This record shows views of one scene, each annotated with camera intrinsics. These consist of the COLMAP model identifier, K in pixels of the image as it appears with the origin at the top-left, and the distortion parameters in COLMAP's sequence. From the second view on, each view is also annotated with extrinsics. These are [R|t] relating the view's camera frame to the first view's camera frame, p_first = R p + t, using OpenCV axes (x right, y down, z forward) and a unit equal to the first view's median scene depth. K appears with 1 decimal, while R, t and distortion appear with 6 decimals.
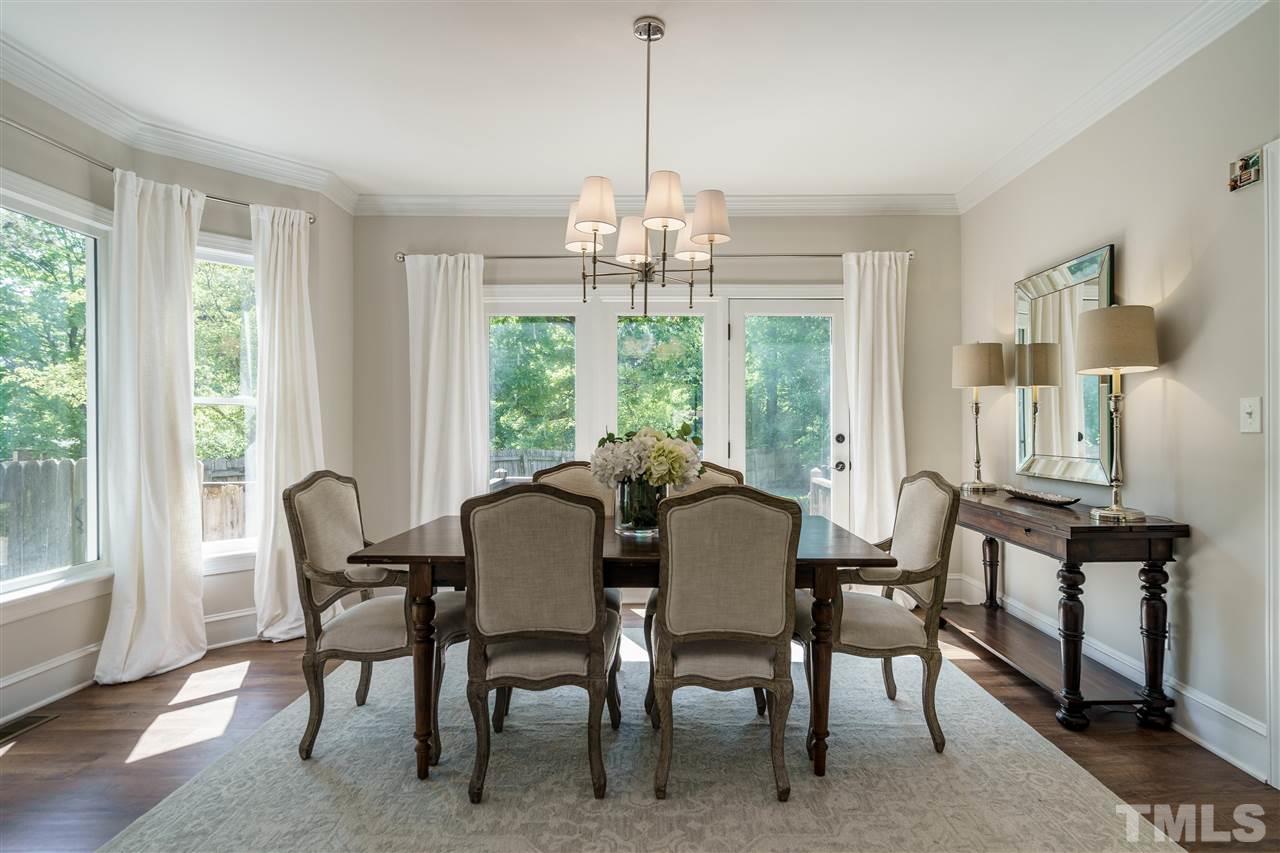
lens RADIAL K [[626.2, 0, 658.9], [0, 626.2, 424.8], [0, 0, 1]] dist [-0.004900, 0.000923]
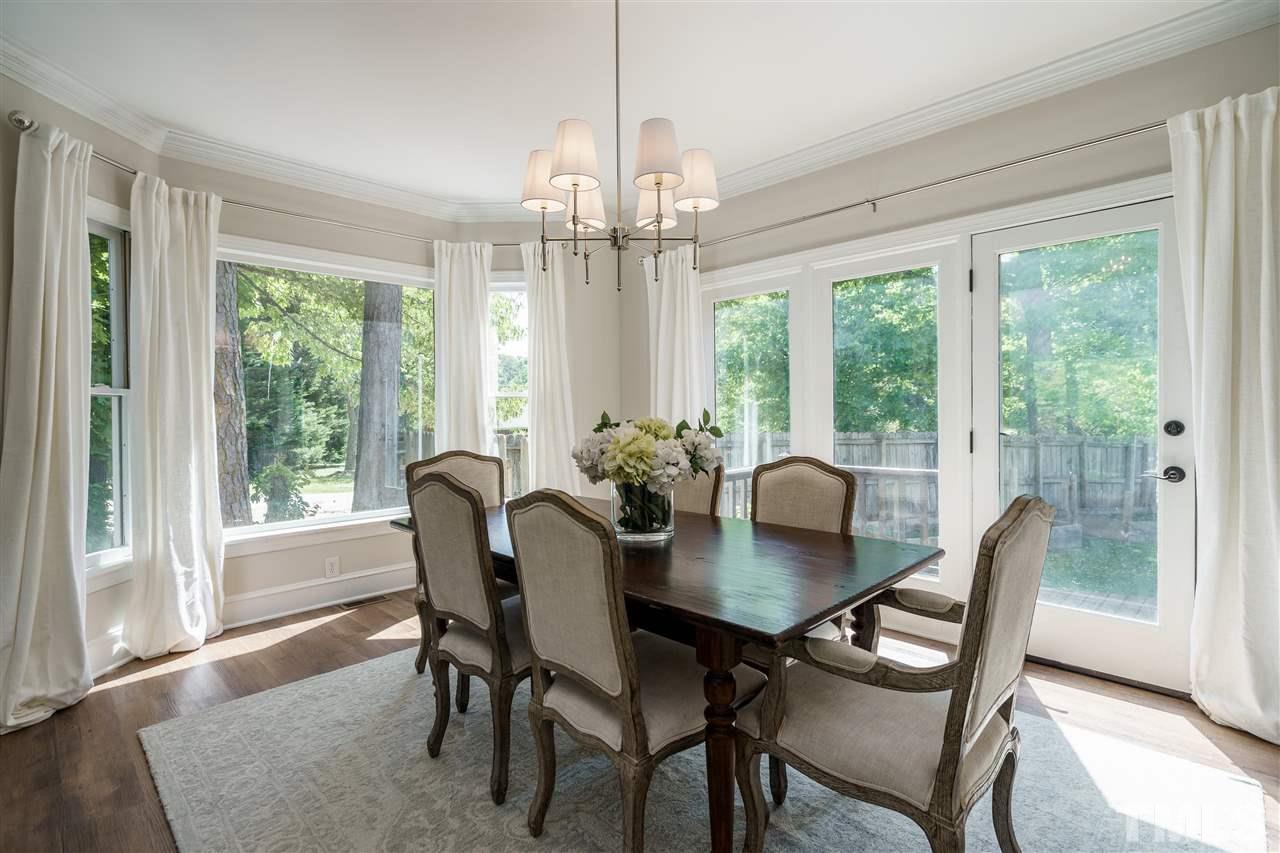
lens RADIAL K [[587.1, 0, 648.9], [0, 587.1, 421.8], [0, 0, 1]] dist [-0.003283, -0.001013]
pose [[0.717240, 0.004766, -0.696810, 0.422870], [0.013065, 0.999709, 0.020286, -0.003169], [0.696703, -0.023654, 0.716969, 0.319401]]
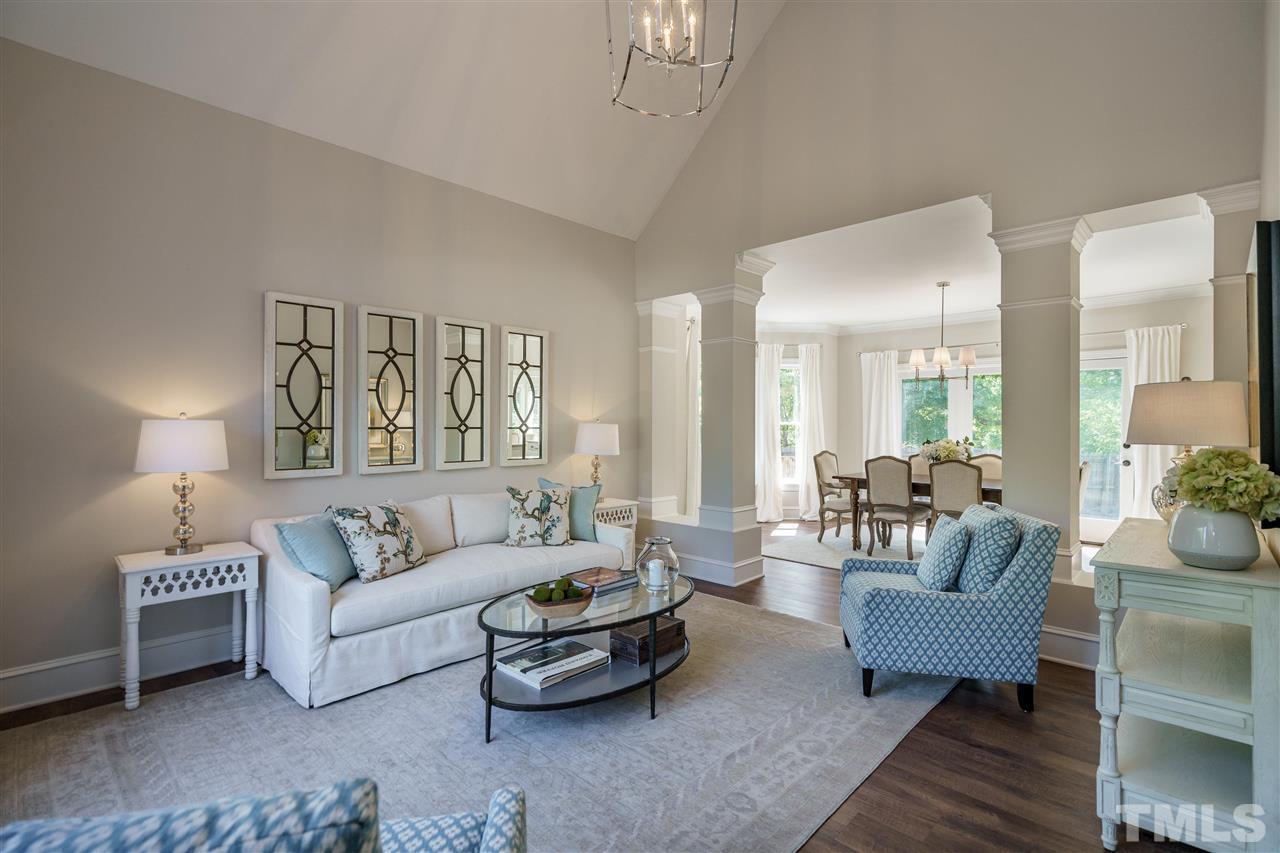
lens RADIAL K [[587.1, 0, 652.7], [0, 587.1, 434.0], [0, 0, 1]] dist [-0.003283, -0.001013]
pose [[0.716991, 0.014760, -0.696926, 0.608444], [-0.004262, 0.999850, 0.016792, -0.036743], [0.697070, -0.009070, 0.716946, -1.168701]]
